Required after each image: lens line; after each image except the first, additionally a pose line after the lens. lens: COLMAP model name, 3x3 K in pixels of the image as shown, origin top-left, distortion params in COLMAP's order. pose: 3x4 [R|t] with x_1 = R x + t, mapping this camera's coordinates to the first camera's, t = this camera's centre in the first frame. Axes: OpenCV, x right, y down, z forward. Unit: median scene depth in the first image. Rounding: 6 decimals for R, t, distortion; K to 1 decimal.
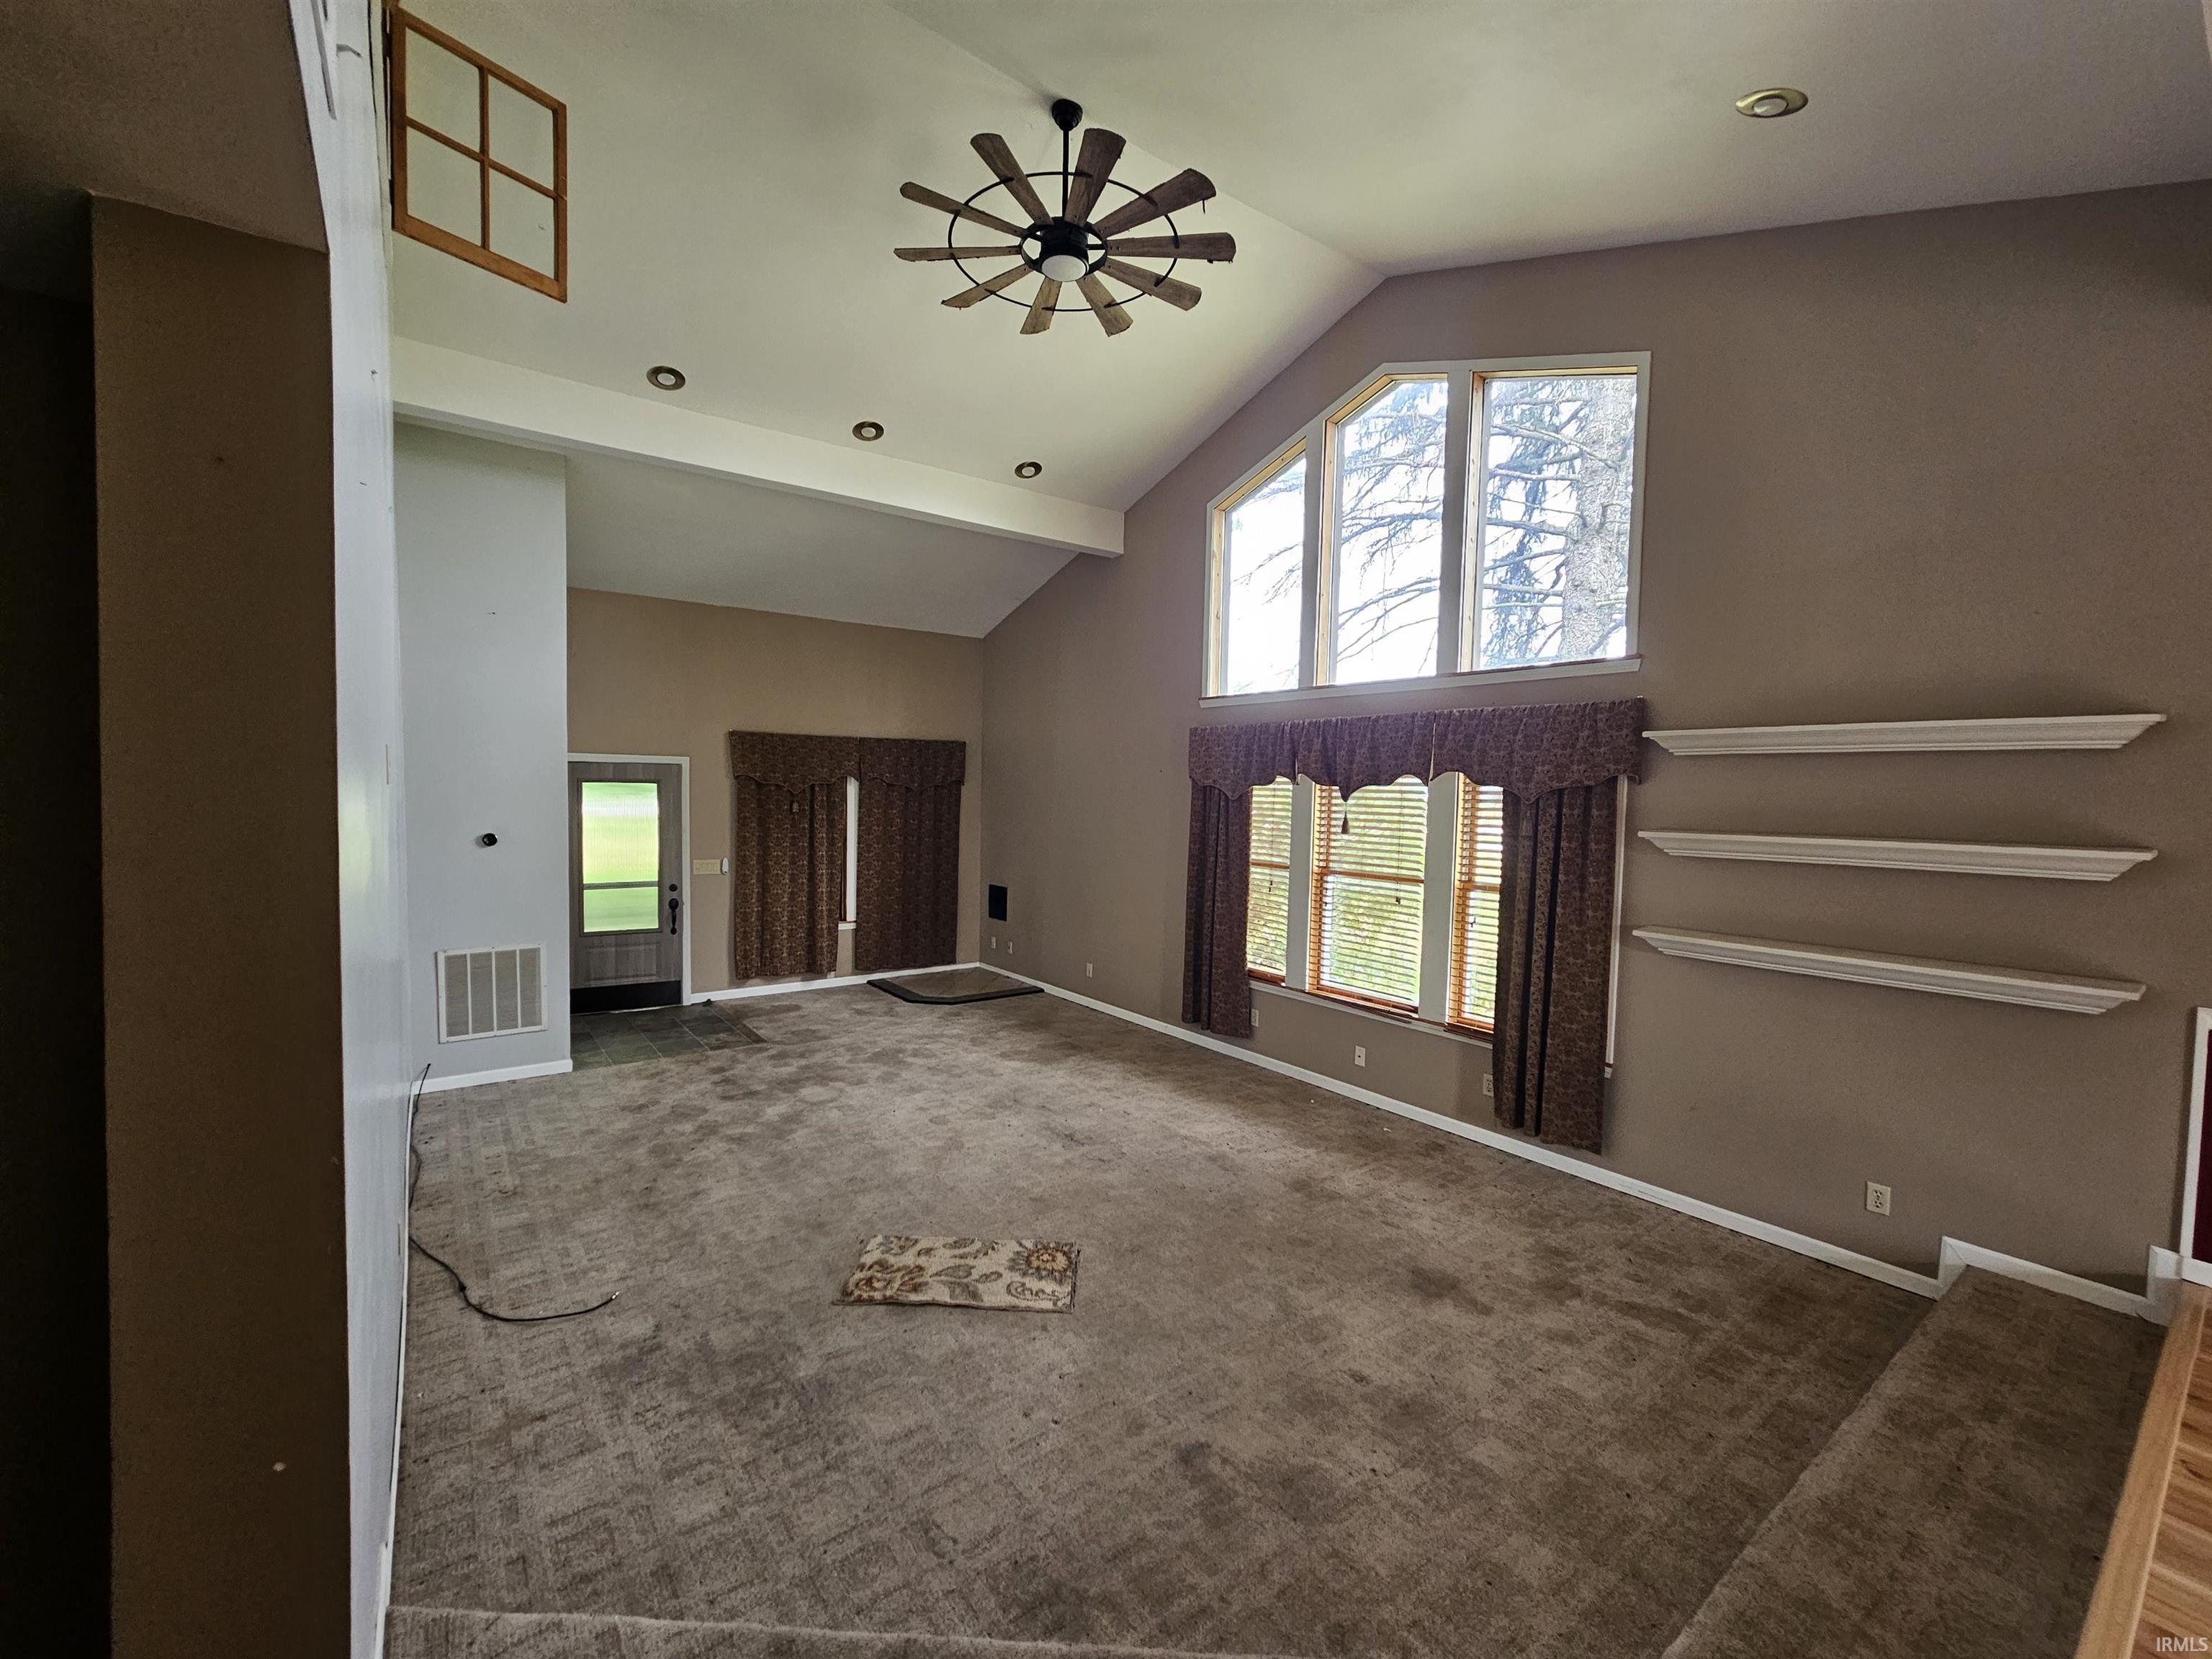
lens RADIAL K [[908.7, 0, 1102.4], [0, 908.7, 843.0], [0, 0, 1]] dist [-0.000589, -0.000032]
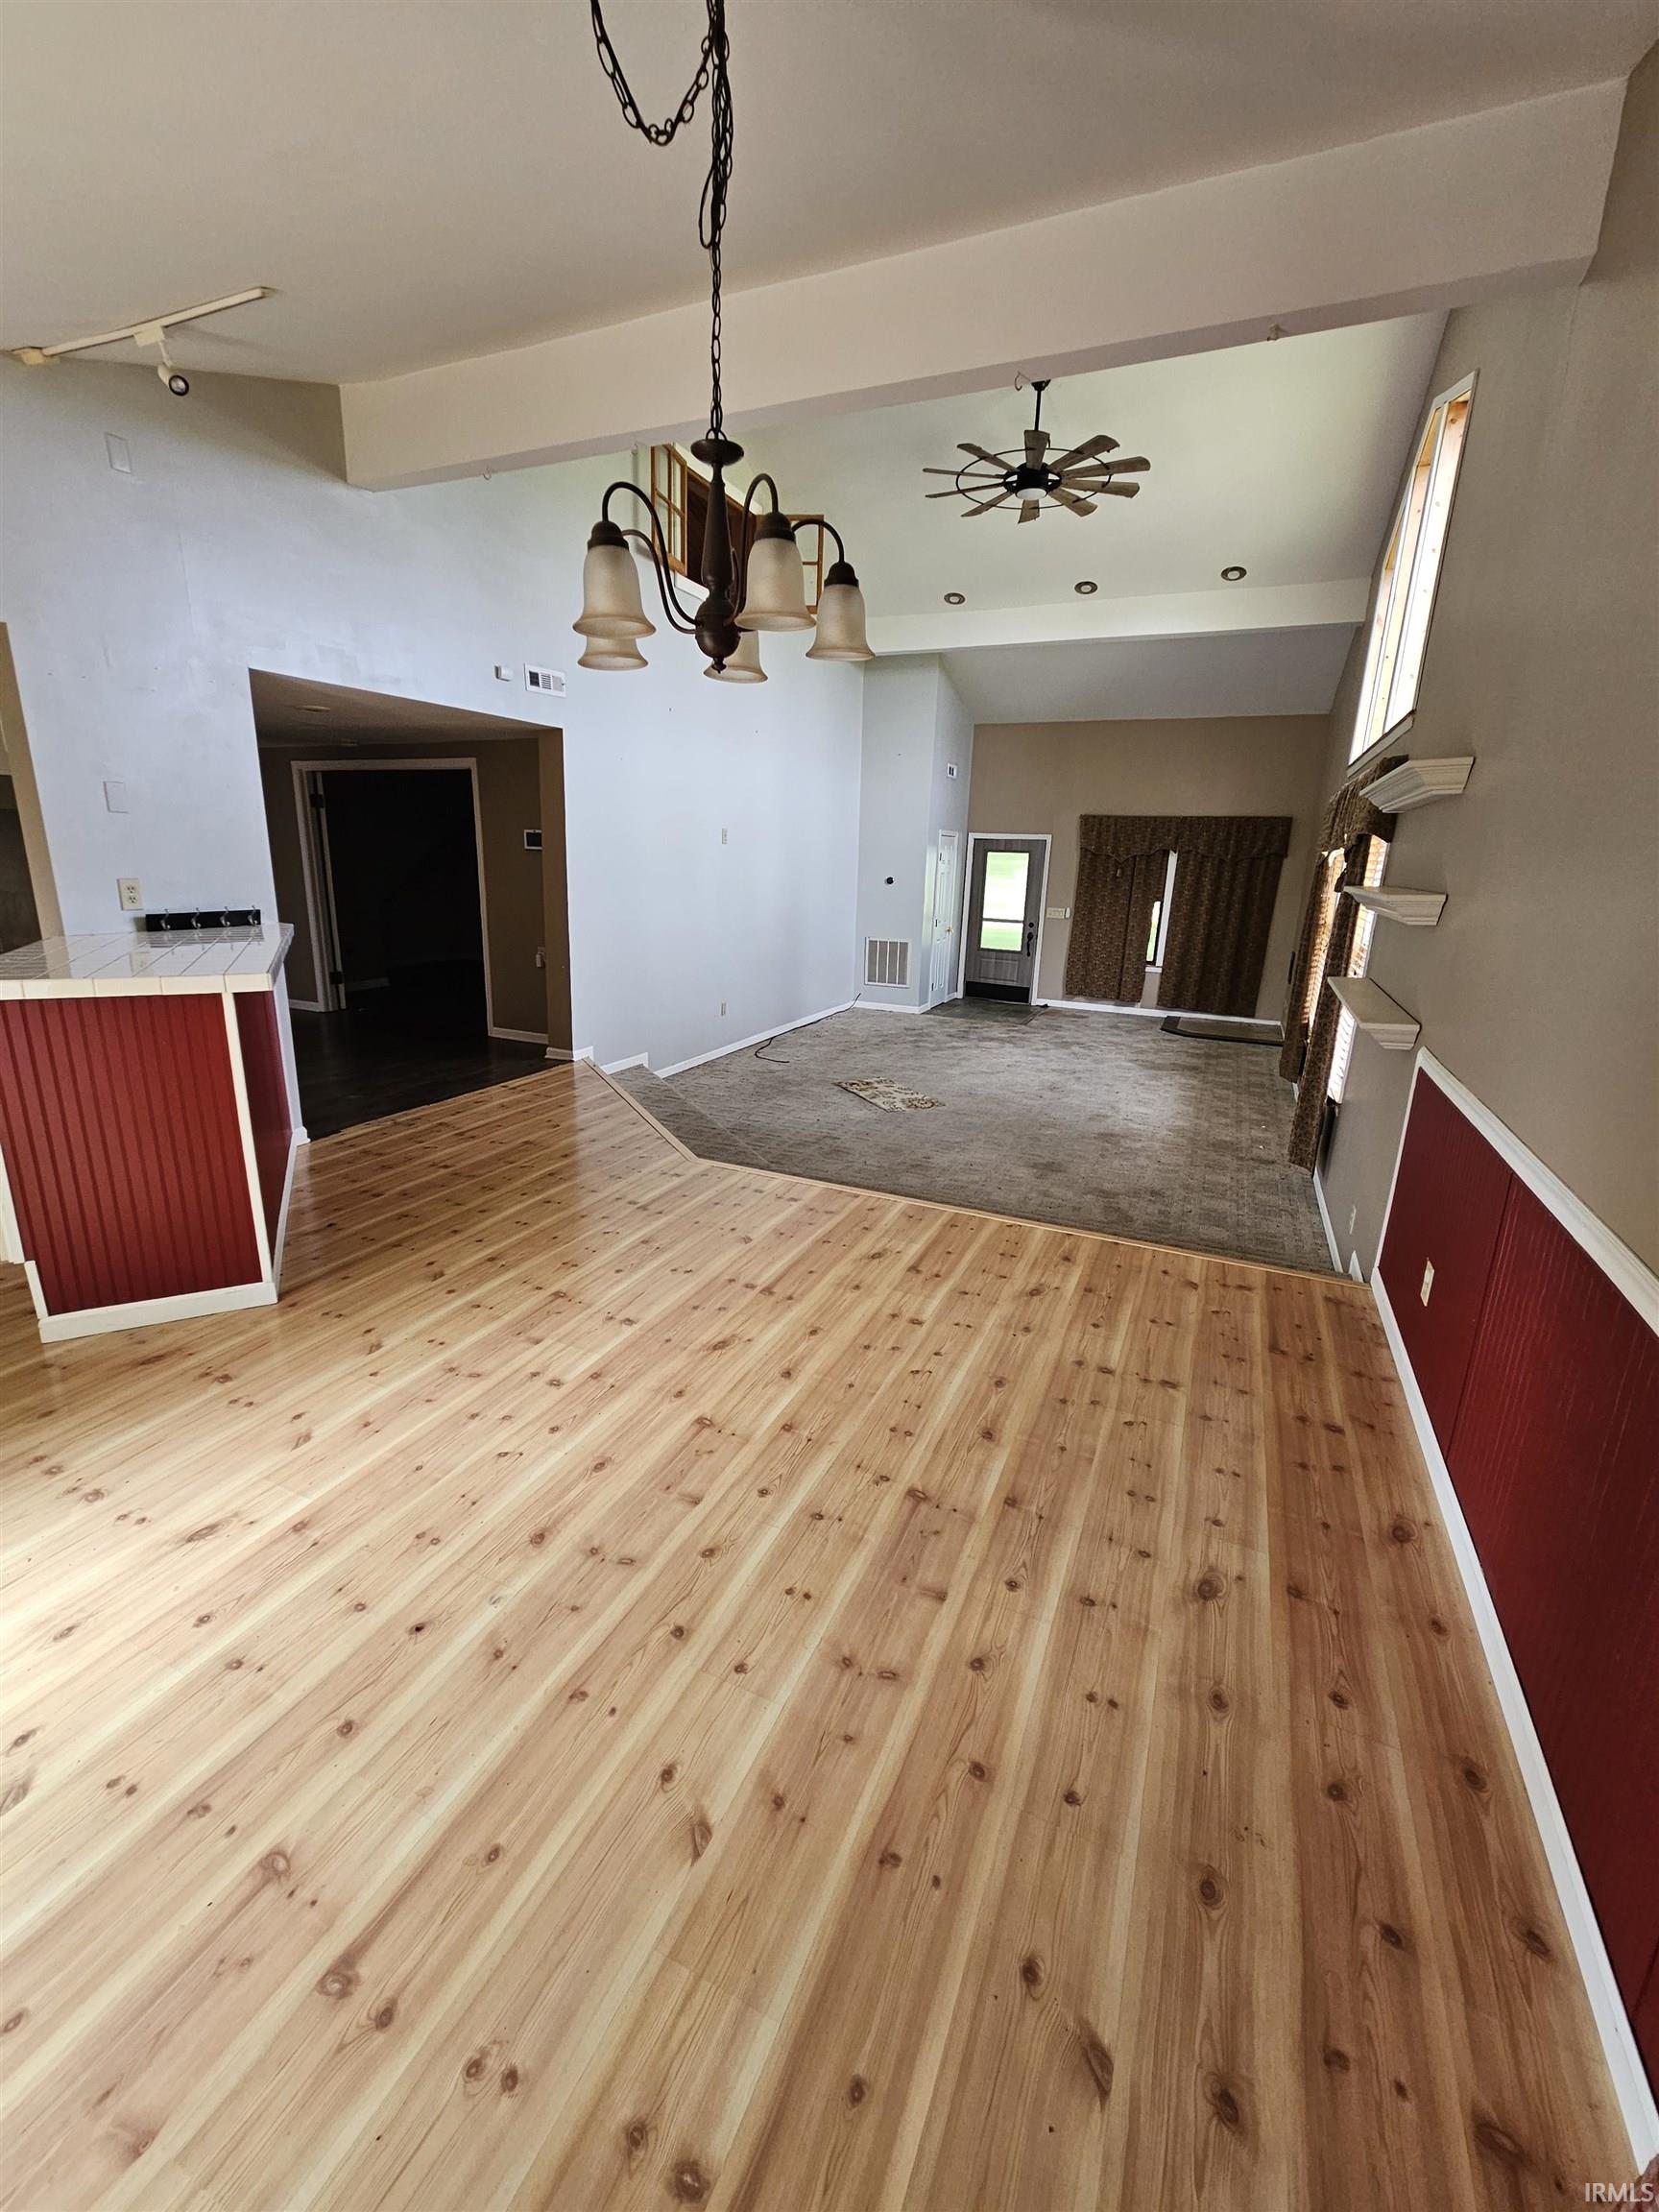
lens RADIAL K [[908.7, 0, 827.9], [0, 908.7, 1096.5], [0, 0, 1]] dist [-0.000589, -0.000032]
pose [[0.493362, 0.224675, -0.840307, 1.080581], [-0.073005, 0.973352, 0.217384, 0.036775], [0.866755, -0.045902, 0.496617, -0.081177]]
